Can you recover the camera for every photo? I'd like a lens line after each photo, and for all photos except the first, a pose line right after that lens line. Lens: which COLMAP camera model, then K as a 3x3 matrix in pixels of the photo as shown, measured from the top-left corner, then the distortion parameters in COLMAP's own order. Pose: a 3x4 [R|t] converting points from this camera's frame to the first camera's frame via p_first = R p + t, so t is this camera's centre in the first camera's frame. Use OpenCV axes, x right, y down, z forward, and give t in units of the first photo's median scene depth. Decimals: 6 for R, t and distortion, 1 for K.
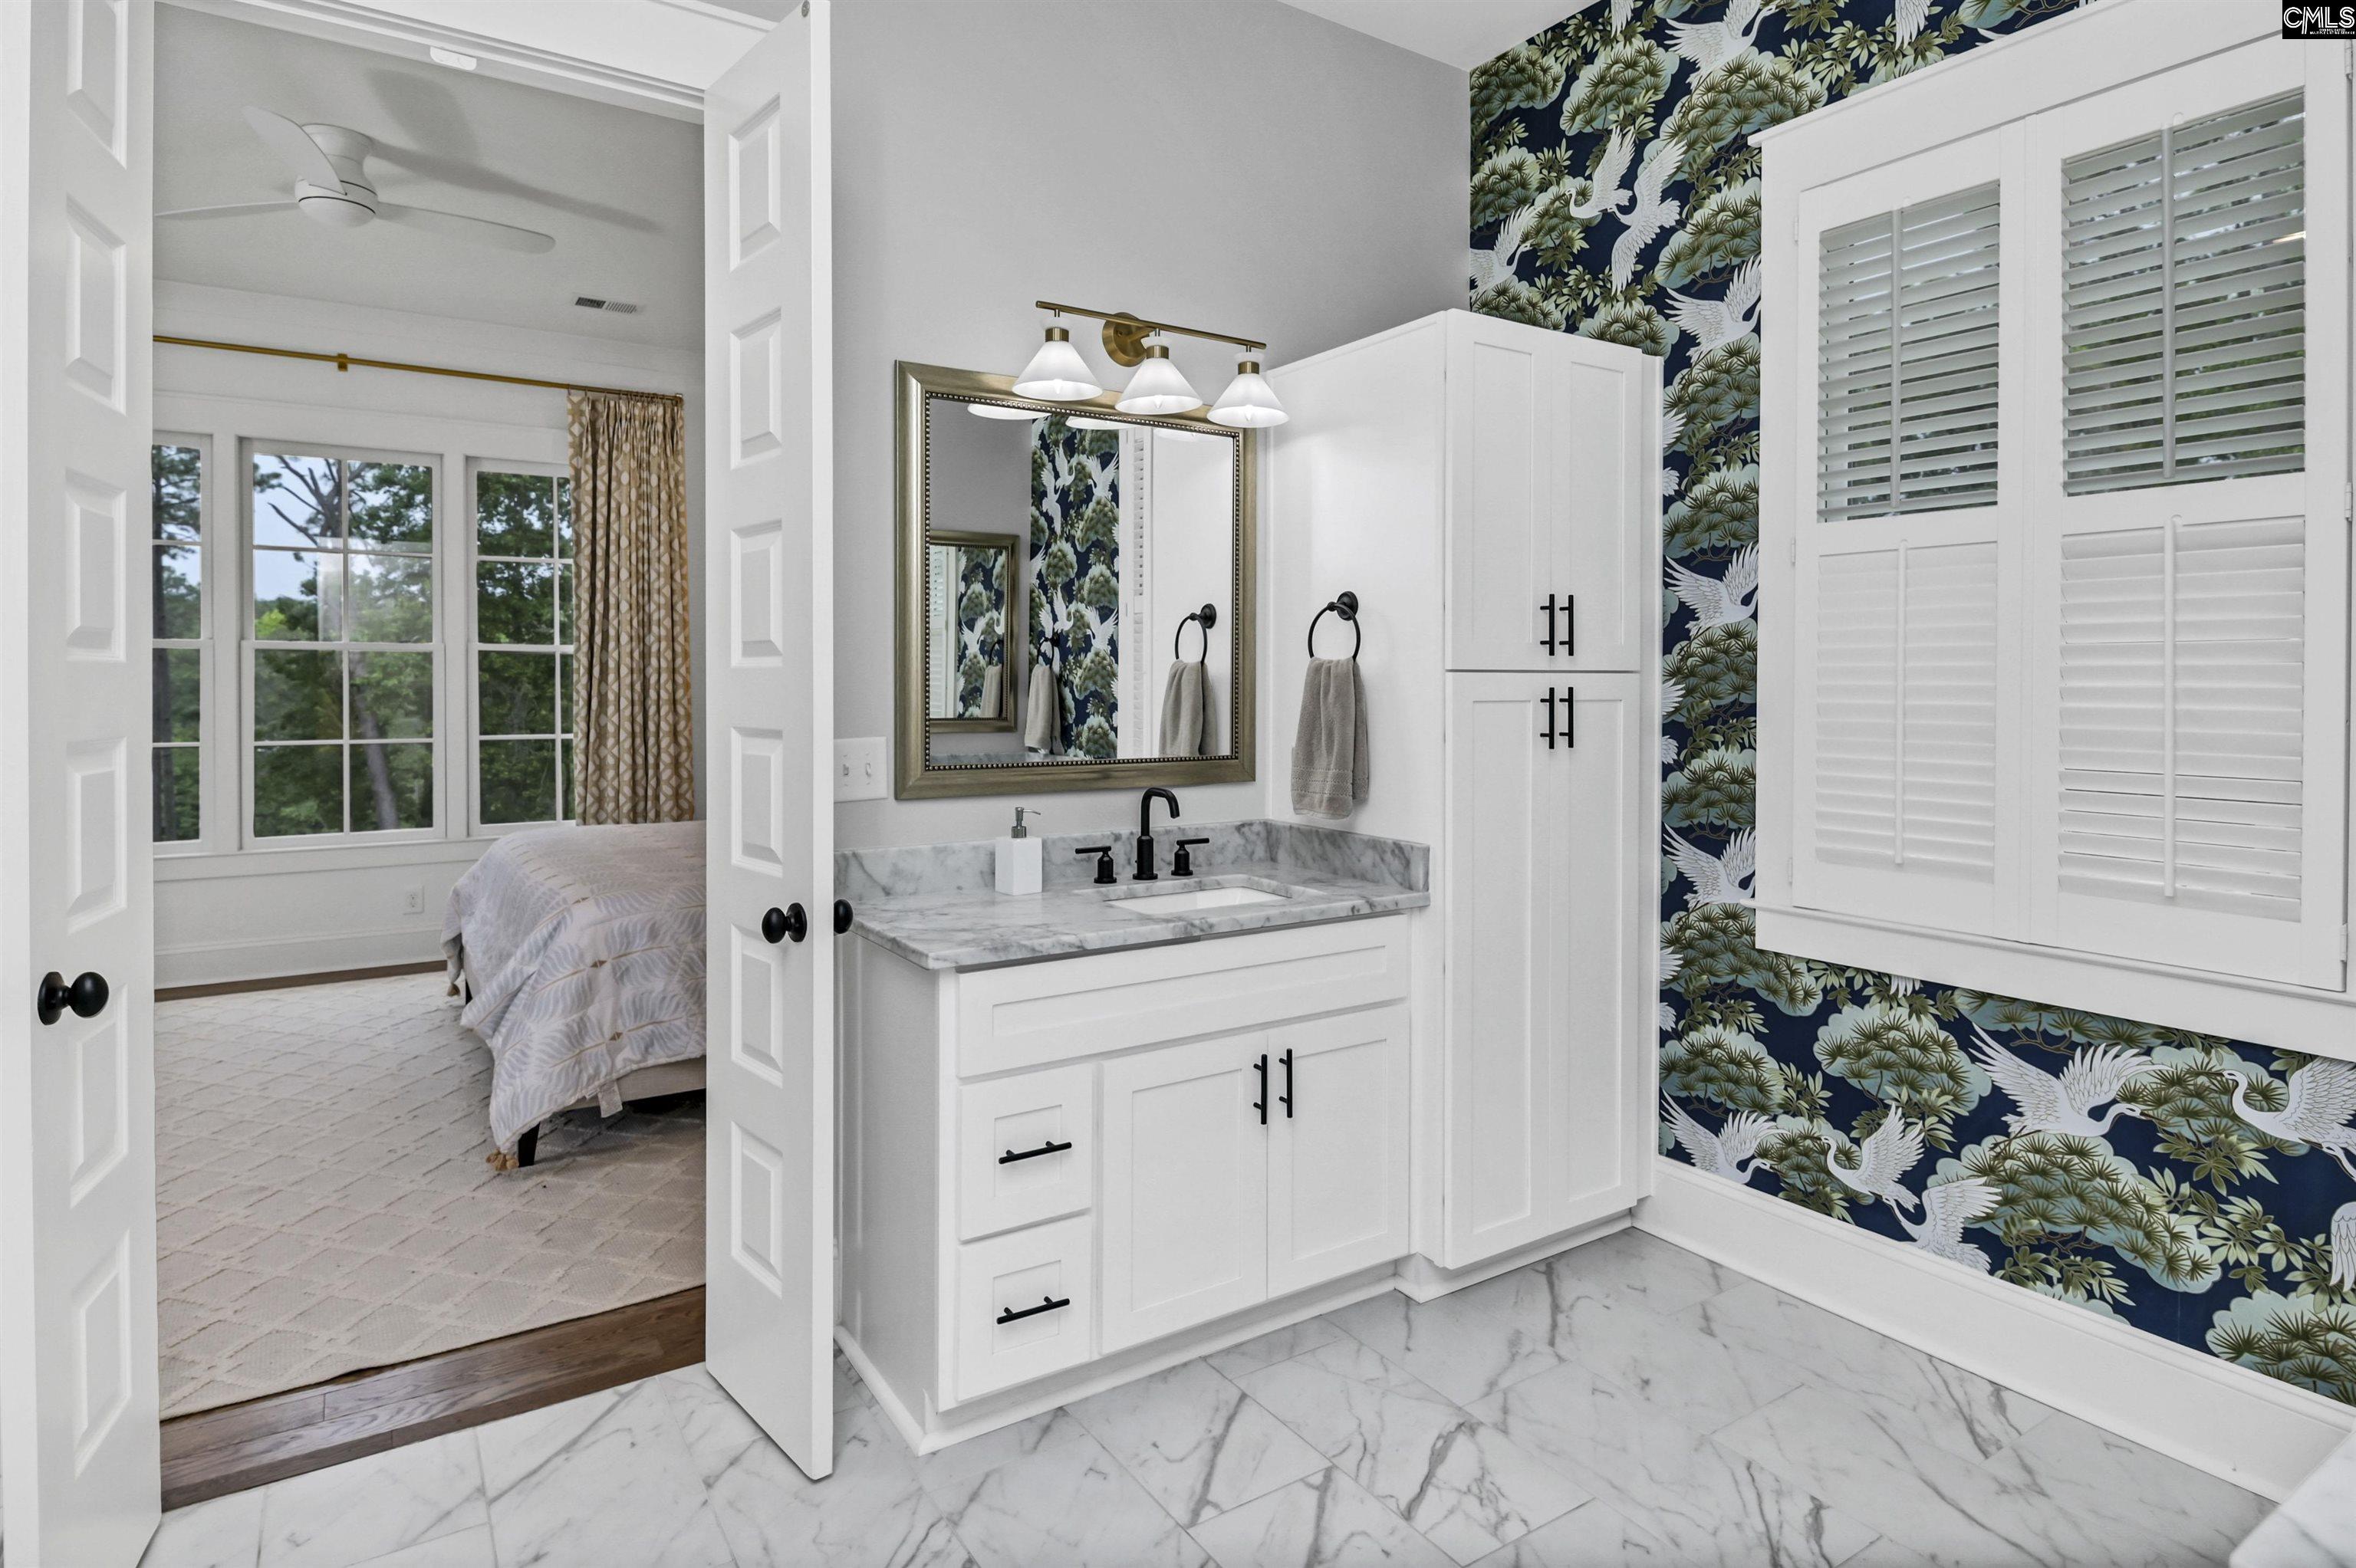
lens RADIAL K [[1255.3, 0, 1174.8], [0, 1255.3, 689.8], [0, 0, 1]] dist [0.001329, -0.000407]
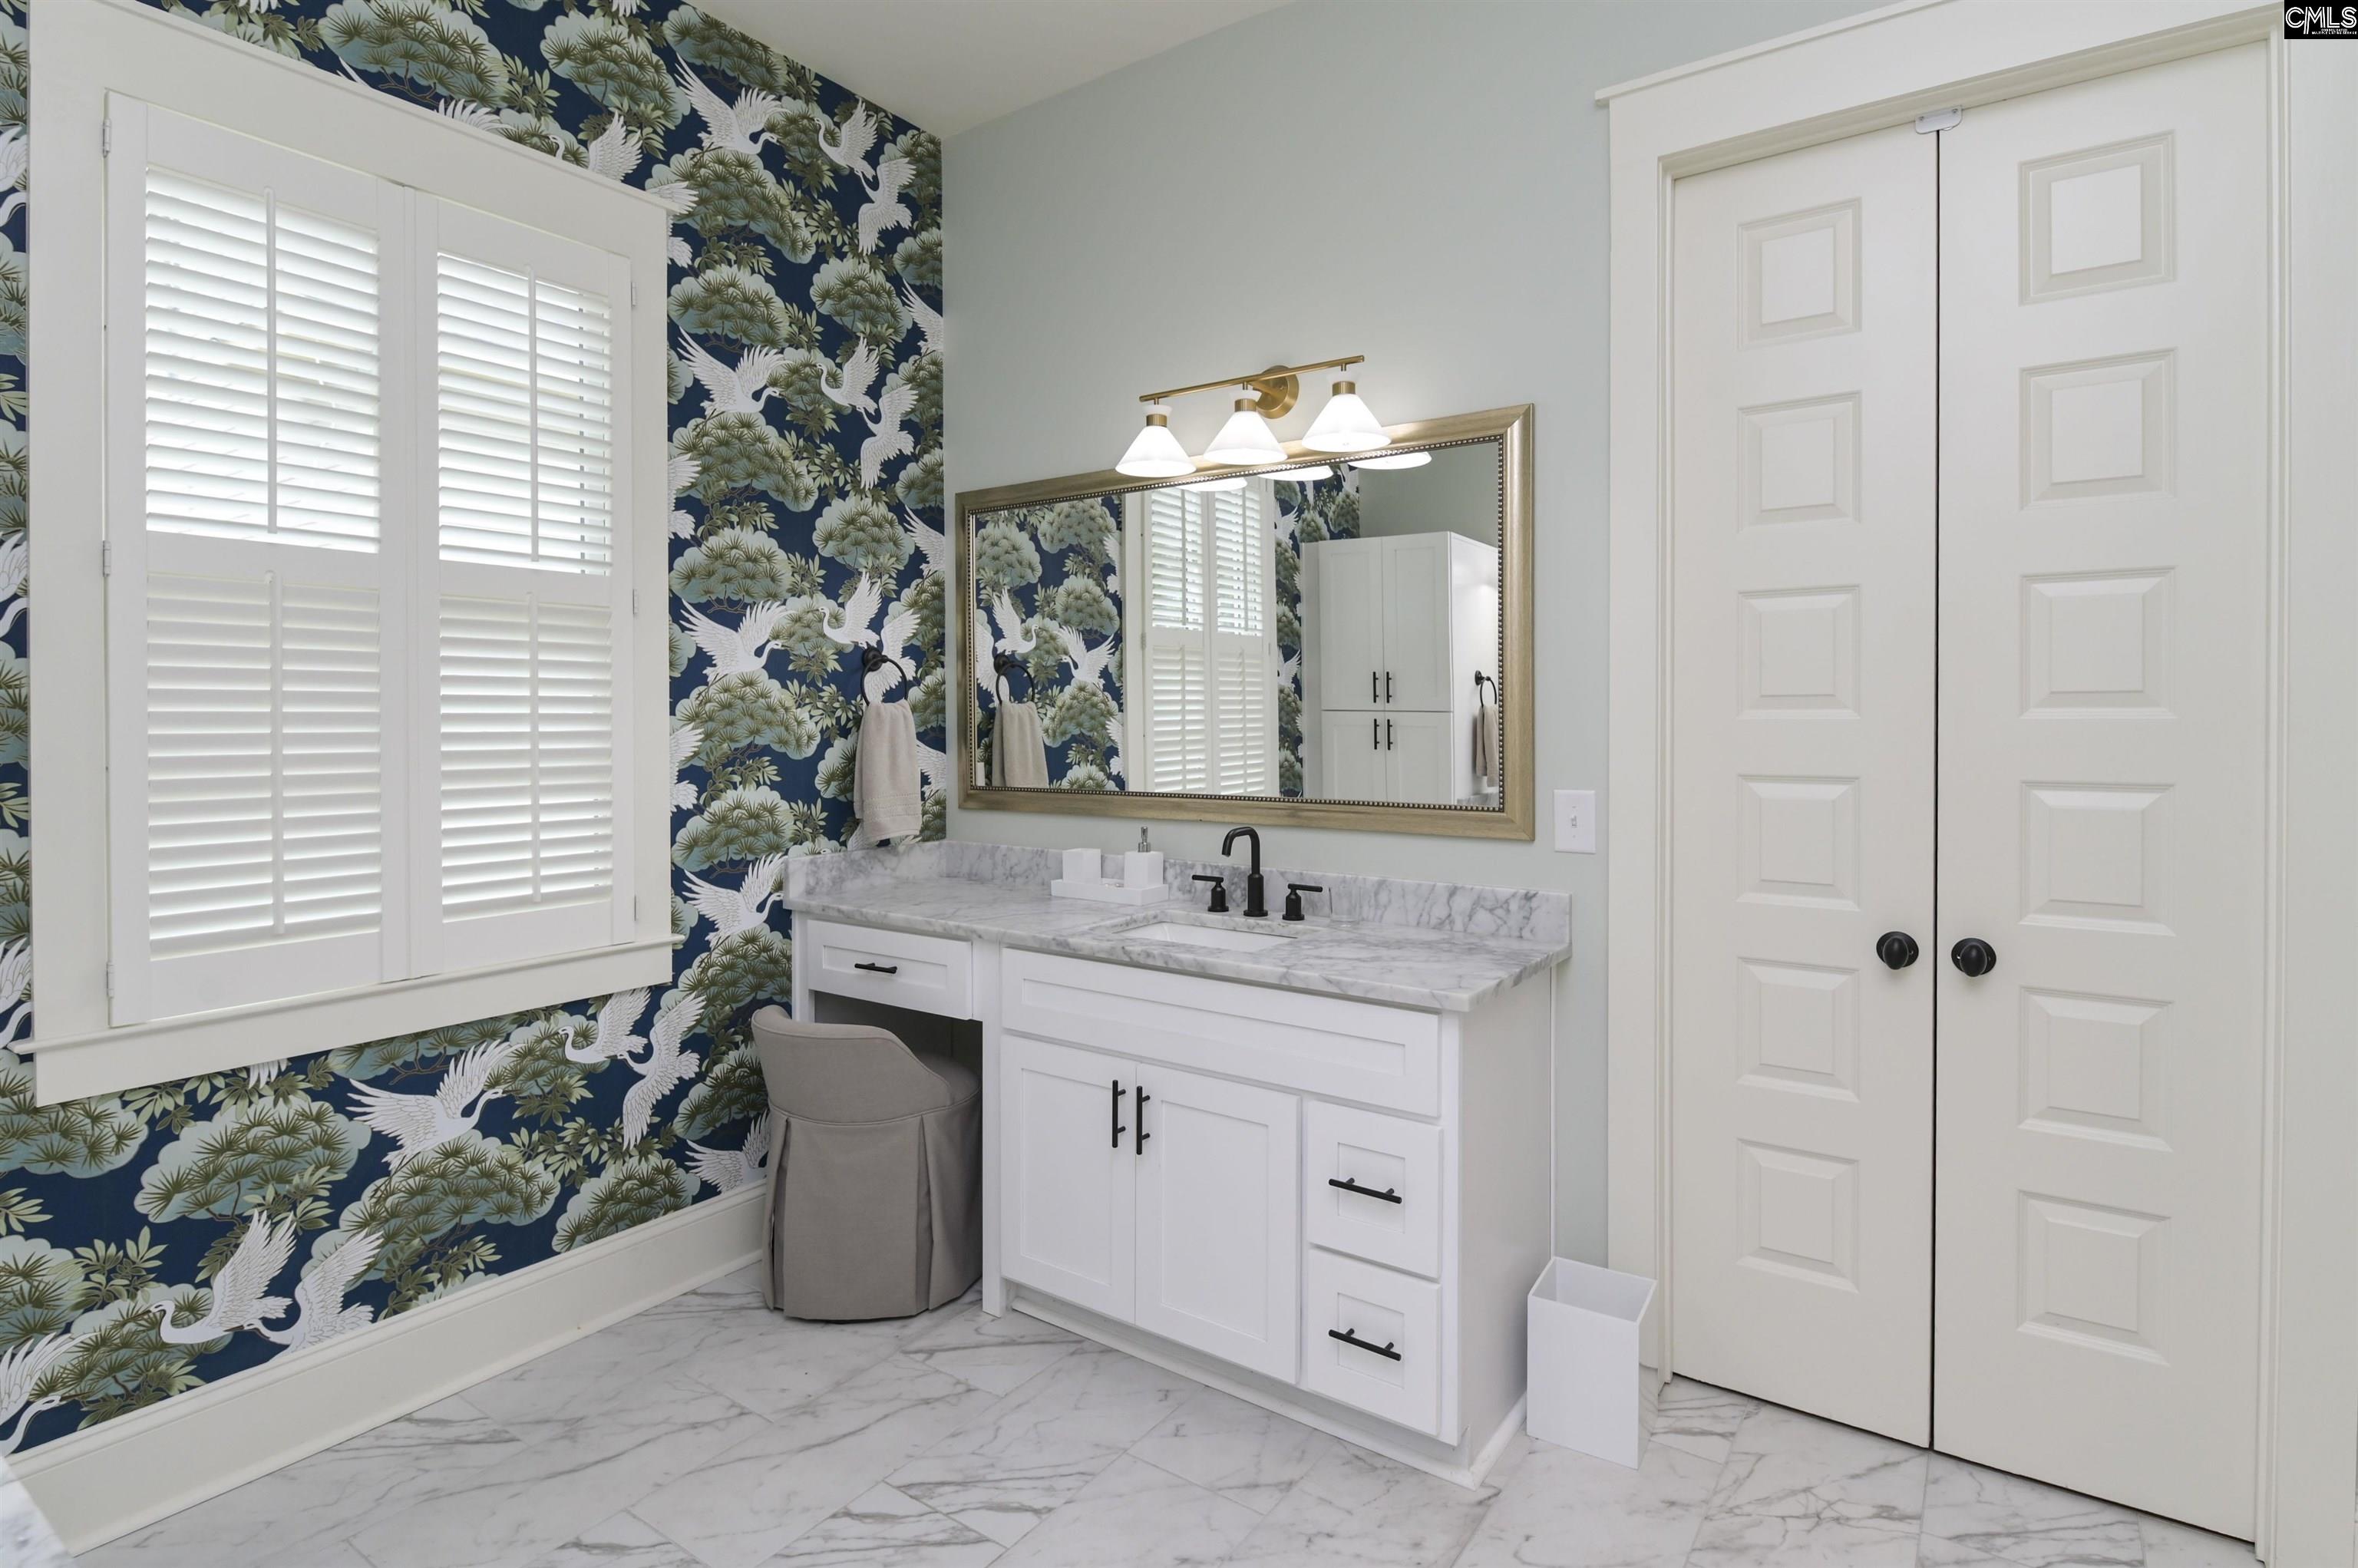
lens RADIAL K [[1189.3, 0, 1193.9], [0, 1189.3, 730.3], [0, 0, 1]] dist [0.005966, -0.009118]
pose [[0.382392, 0.008509, -0.923961, 0.993818], [-0.010352, 0.999934, 0.004925, -0.006502], [0.923942, 0.007682, 0.382455, 0.669233]]
